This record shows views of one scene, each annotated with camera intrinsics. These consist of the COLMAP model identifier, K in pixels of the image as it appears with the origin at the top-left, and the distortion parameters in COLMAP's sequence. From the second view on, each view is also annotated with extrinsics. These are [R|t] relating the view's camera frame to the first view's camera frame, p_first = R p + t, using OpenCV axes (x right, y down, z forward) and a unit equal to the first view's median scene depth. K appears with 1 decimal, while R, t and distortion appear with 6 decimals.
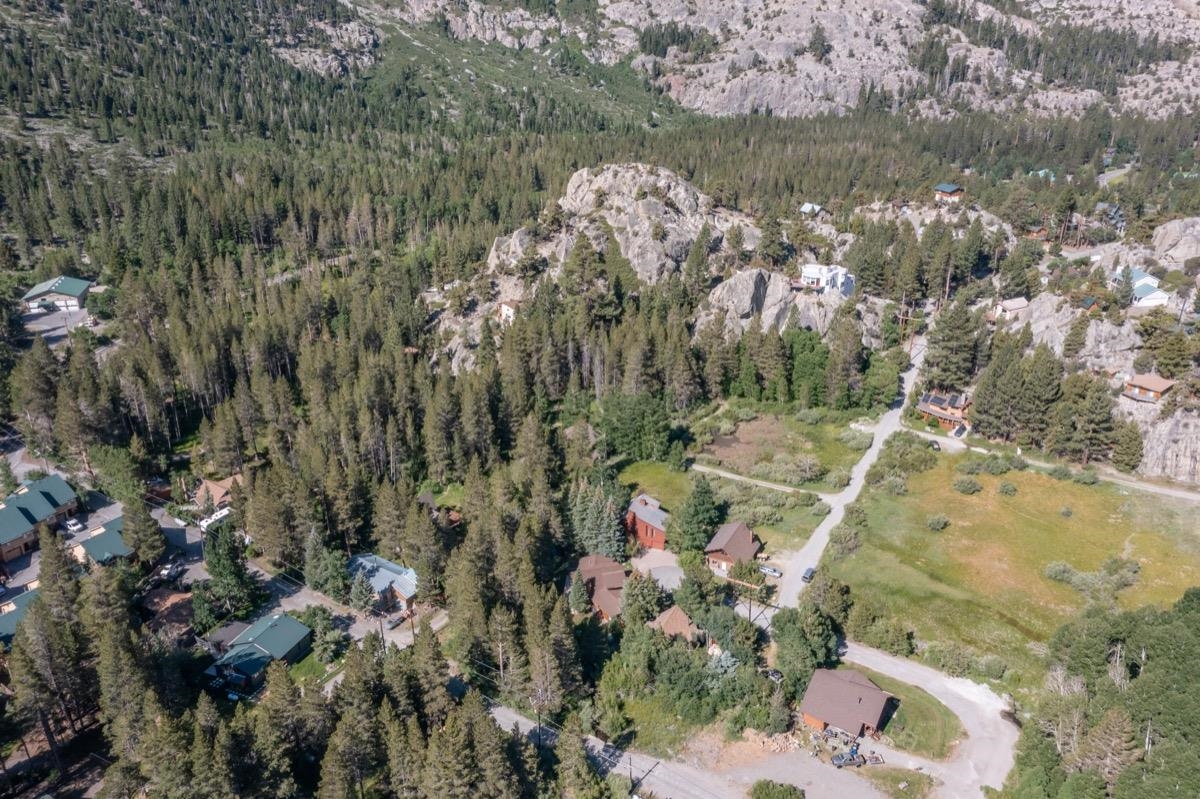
lens RADIAL K [[958.5, 0, 600.0], [0, 958.5, 399.5], [0, 0, 1]] dist [0.016557, 0.046682]
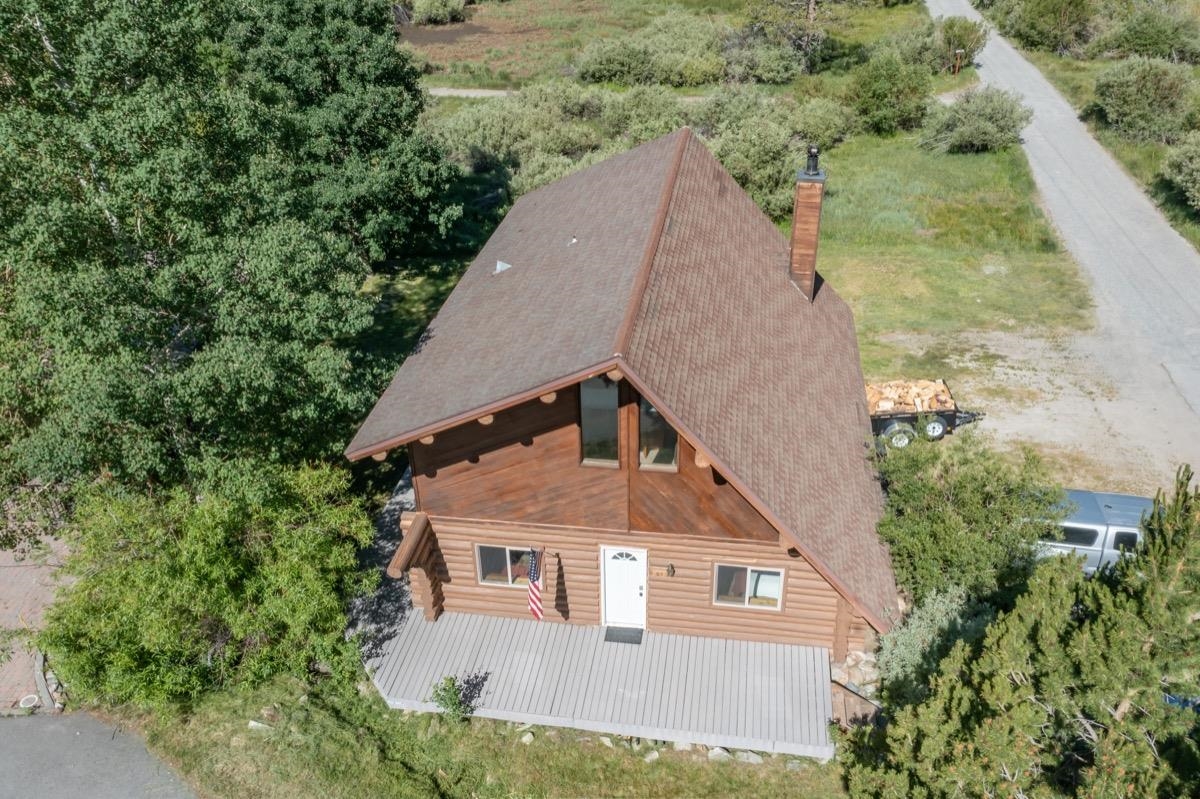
lens RADIAL K [[958.5, 0, 600.0], [0, 958.5, 399.5], [0, 0, 1]] dist [0.016557, 0.046682]
pose [[0.948156, -0.168694, 0.269337, 0.113647], [0.135038, 0.981032, 0.139072, 0.154232], [-0.287689, -0.095491, 0.952951, 0.975837]]
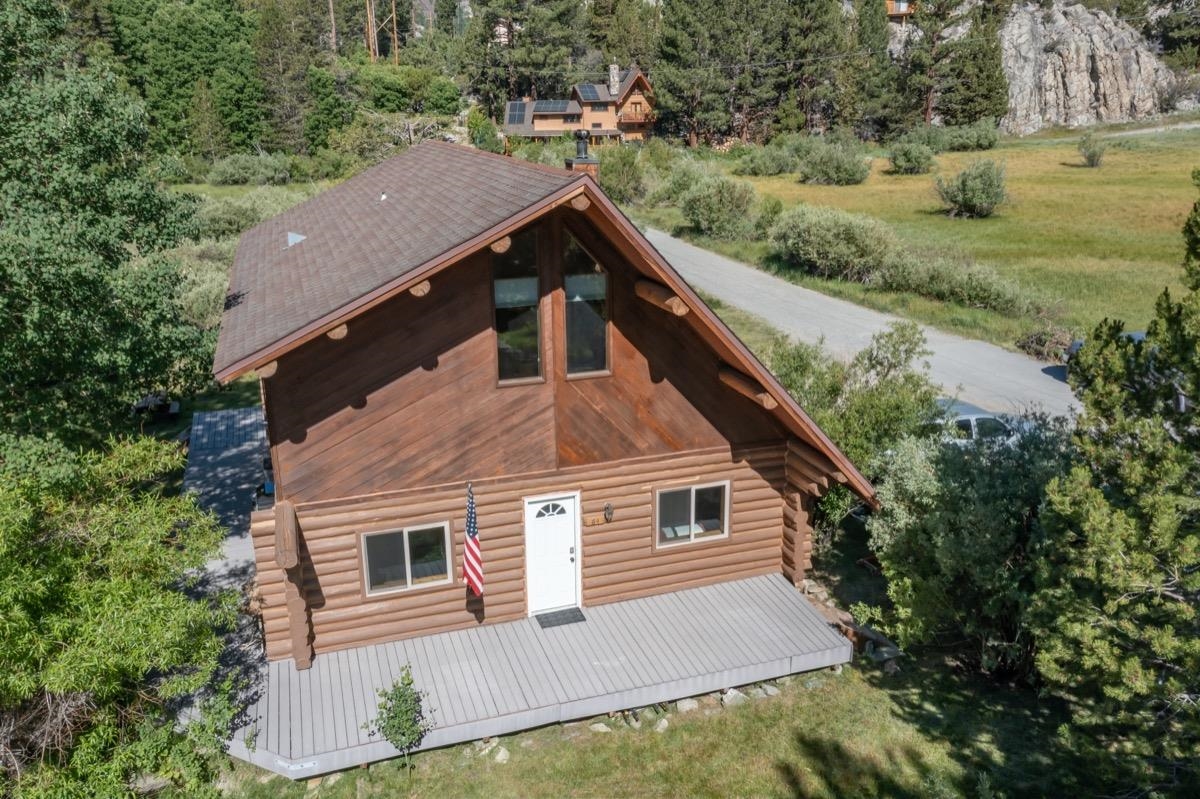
lens RADIAL K [[958.5, 0, 600.0], [0, 958.5, 399.5], [0, 0, 1]] dist [0.016557, 0.046682]
pose [[0.702989, -0.214486, 0.678087, 0.092951], [0.288552, 0.957457, 0.003706, 0.173548], [-0.650034, 0.193058, 0.734972, 1.000656]]
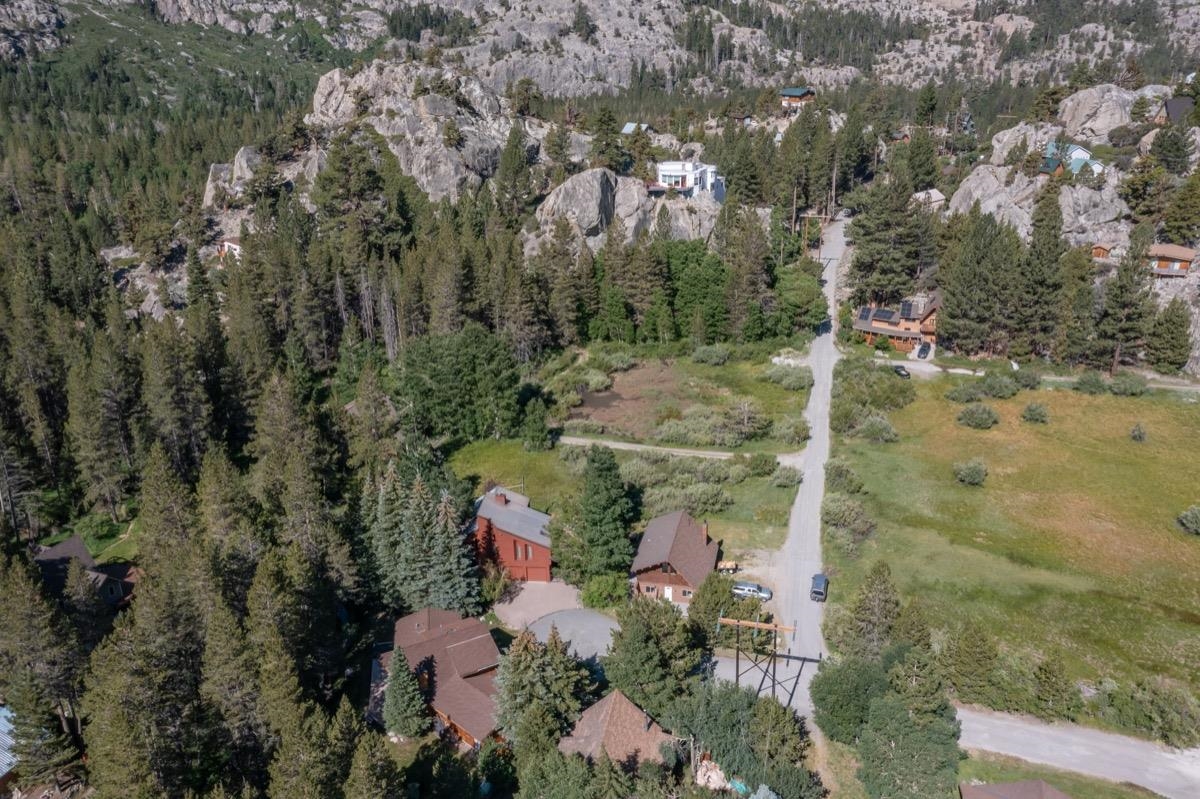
lens RADIAL K [[958.5, 0, 600.0], [0, 958.5, 399.5], [0, 0, 1]] dist [0.016557, 0.046682]
pose [[0.969516, -0.103152, 0.222258, -0.018129], [0.109760, 0.993803, -0.017551, 0.074086], [-0.219070, 0.041411, 0.974830, 0.503934]]
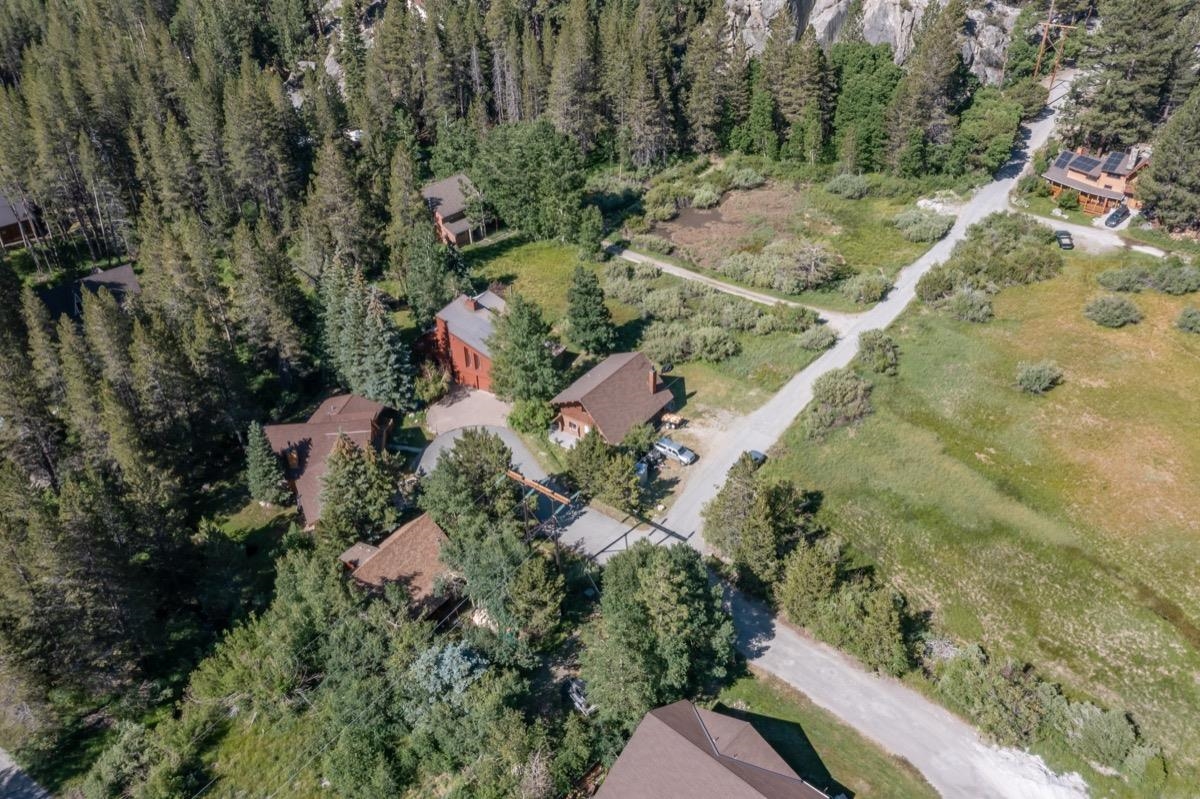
lens RADIAL K [[958.5, 0, 600.0], [0, 958.5, 399.5], [0, 0, 1]] dist [0.016557, 0.046682]
pose [[0.989213, 0.071436, -0.127886, 0.212133], [-0.046667, 0.981226, 0.187130, 0.061799], [0.138853, -0.179143, 0.973975, 0.528868]]
